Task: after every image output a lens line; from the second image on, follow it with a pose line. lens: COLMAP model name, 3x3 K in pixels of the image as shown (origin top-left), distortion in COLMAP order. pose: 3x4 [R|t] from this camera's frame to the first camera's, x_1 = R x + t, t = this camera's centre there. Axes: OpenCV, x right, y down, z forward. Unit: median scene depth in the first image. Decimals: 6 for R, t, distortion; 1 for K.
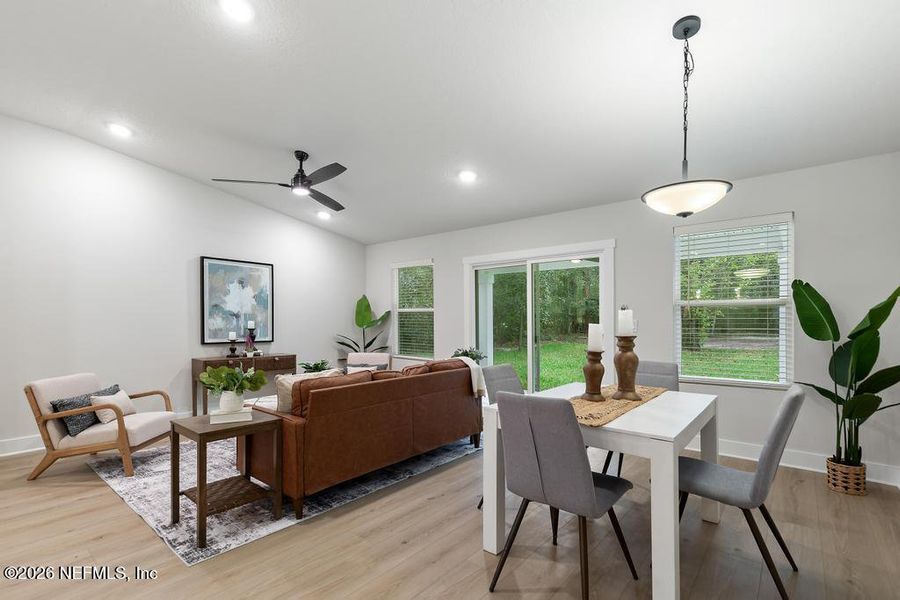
lens RADIAL K [[426.2, 0, 454.8], [0, 426.2, 319.4], [0, 0, 1]] dist [0.003711, 0.000612]
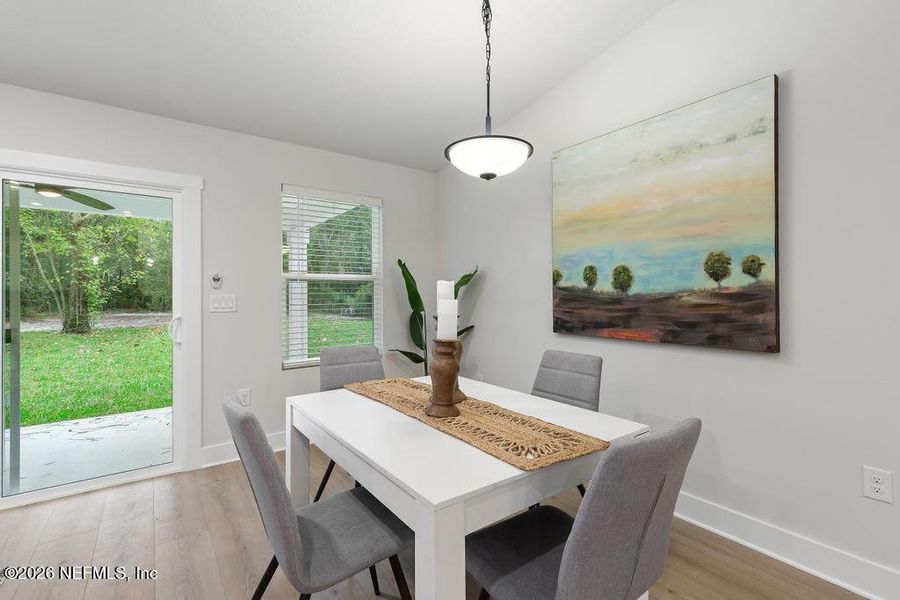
lens RADIAL K [[412.1, 0, 451.0], [0, 412.1, 291.9], [0, 0, 1]] dist [0.000829, 0.000063]
pose [[0.248247, 0.006713, 0.968673, -0.141806], [0.004072, 0.999960, -0.007973, 0.001569], [-0.968688, 0.005924, 0.248210, 0.387985]]
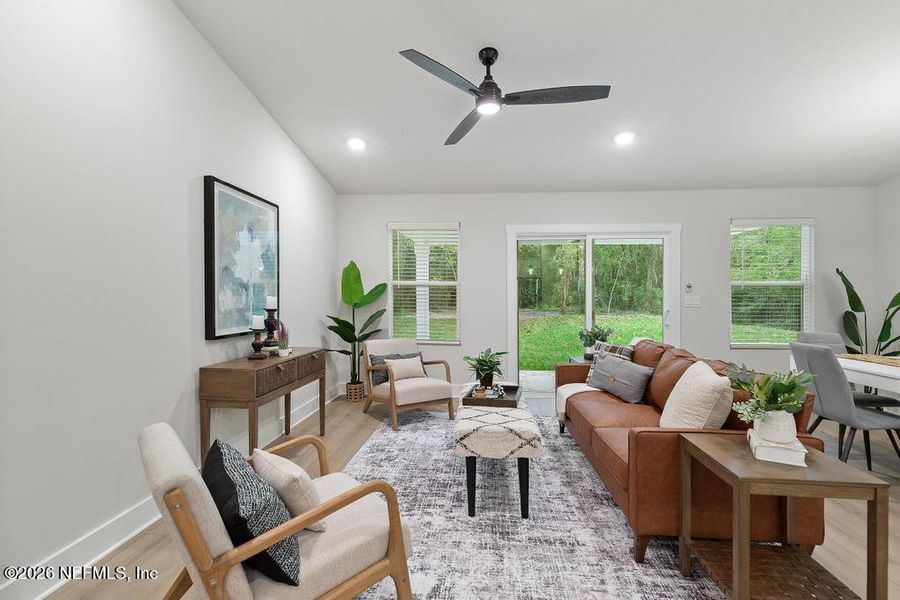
lens RADIAL K [[427.5, 0, 451.0], [0, 427.5, 294.9], [0, 0, 1]] dist [0.016446, 0.000132]
pose [[0.817715, 0.005200, 0.575599, -0.642903], [-0.006167, 0.999981, -0.000274, 0.000327], [-0.575590, -0.003325, 0.817732, 0.373903]]
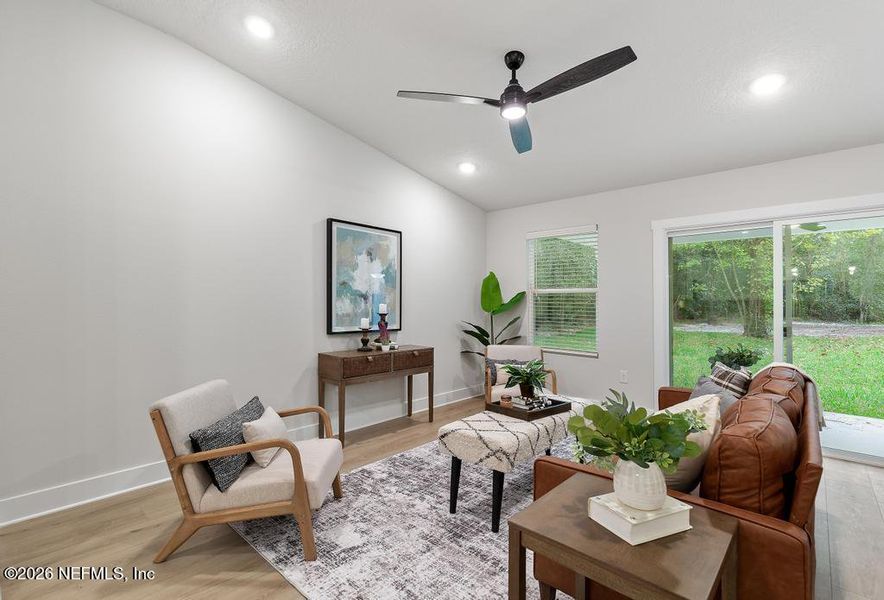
lens RADIAL K [[411.8, 0, 431.8], [0, 411.8, 299.5], [0, 0, 1]] dist [0.004442, 0.000291]
pose [[0.998344, 0.004402, -0.057353, -0.360547], [-0.004861, 0.999957, -0.007874, 0.001458], [0.057316, 0.008139, 0.998323, 0.273268]]
